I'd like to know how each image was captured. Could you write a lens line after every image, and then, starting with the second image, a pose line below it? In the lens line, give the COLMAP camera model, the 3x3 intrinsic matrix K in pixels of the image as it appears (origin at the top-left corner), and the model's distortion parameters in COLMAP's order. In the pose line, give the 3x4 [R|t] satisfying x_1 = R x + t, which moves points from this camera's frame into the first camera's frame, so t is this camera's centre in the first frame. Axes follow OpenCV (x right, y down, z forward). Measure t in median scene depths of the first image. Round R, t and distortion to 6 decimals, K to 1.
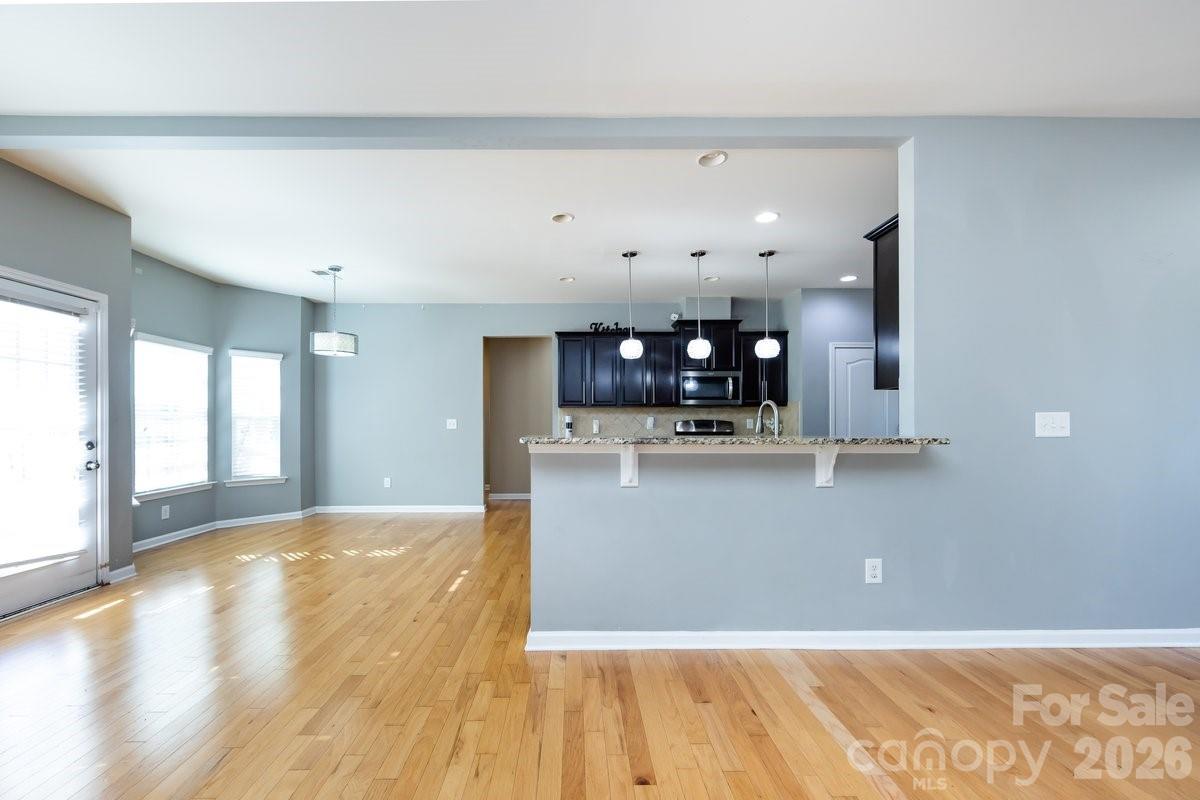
lens RADIAL K [[490.9, 0, 575.1], [0, 490.9, 423.3], [0, 0, 1]] dist [-0.000695, 0.000150]
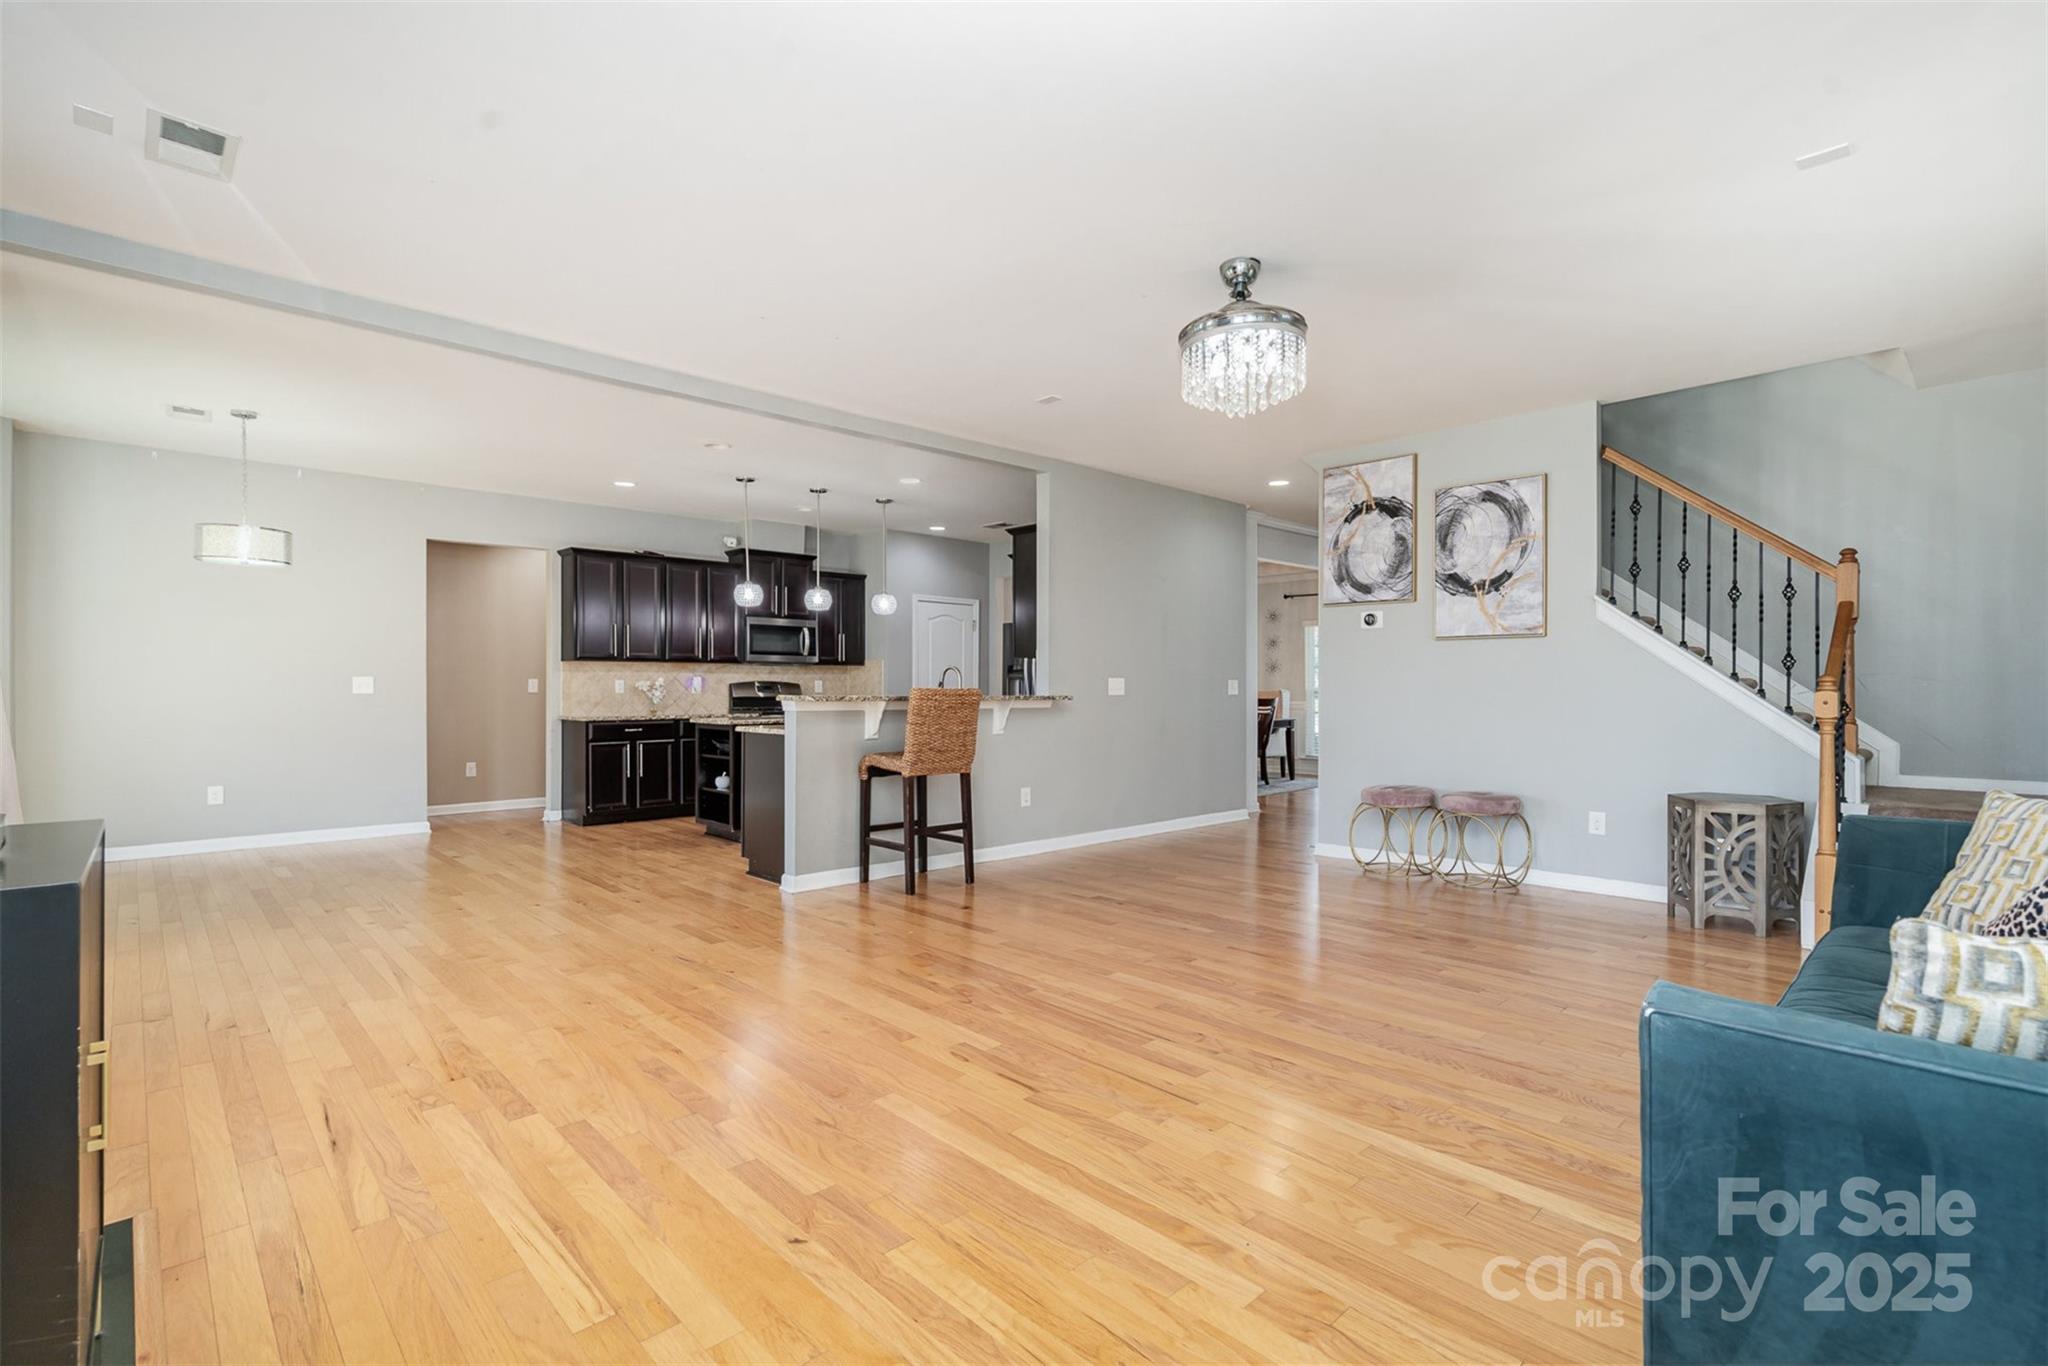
lens RADIAL K [[953.3, 0, 1024.6], [0, 953.3, 689.5], [0, 0, 1]] dist [-0.001911, 0.000339]
pose [[0.726893, 0.000694, 0.686750, -0.485132], [-0.001693, 0.999998, 0.000782, 0.004168], [-0.686748, -0.001731, 0.726893, -0.361387]]
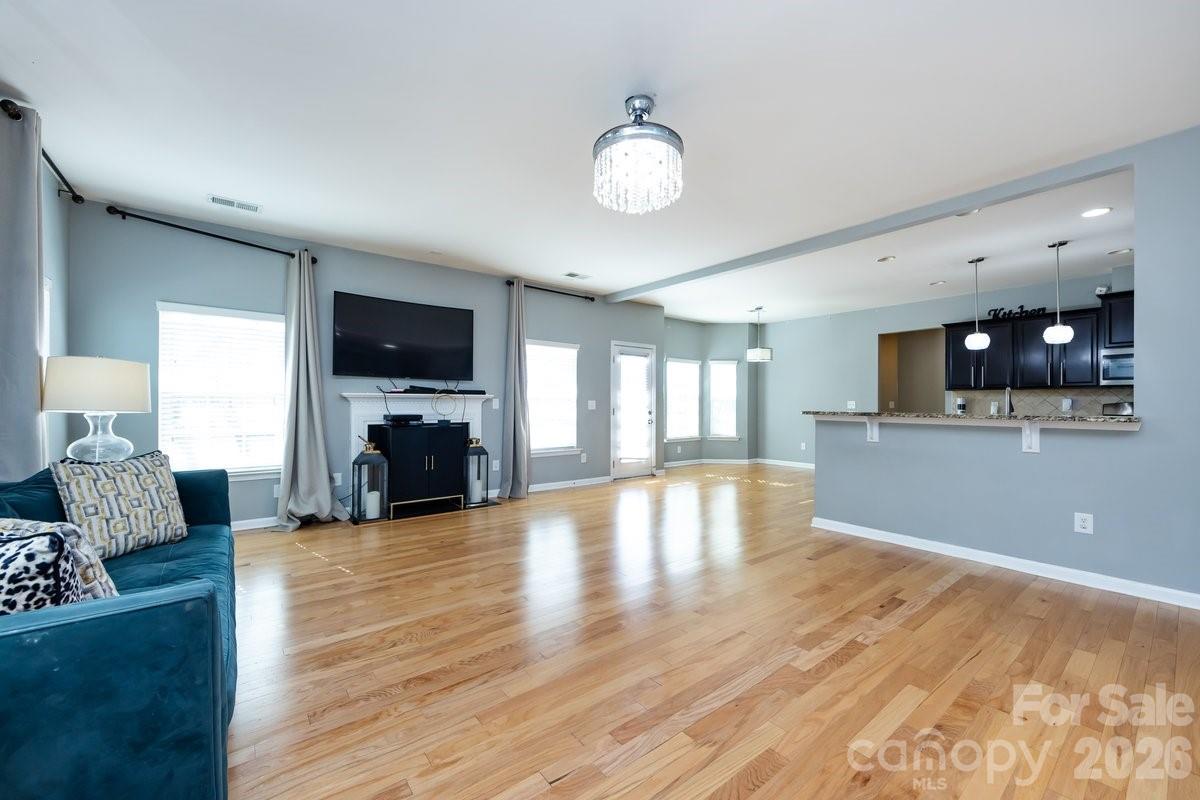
lens RADIAL K [[467.2, 0, 597.4], [0, 467.2, 403.9], [0, 0, 1]] dist [-0.006310, -0.000042]
pose [[0.613255, 0.004876, -0.789870, 0.328220], [-0.005403, 0.999983, 0.001978, 0.000228], [0.789866, 0.003054, 0.613272, -0.297664]]
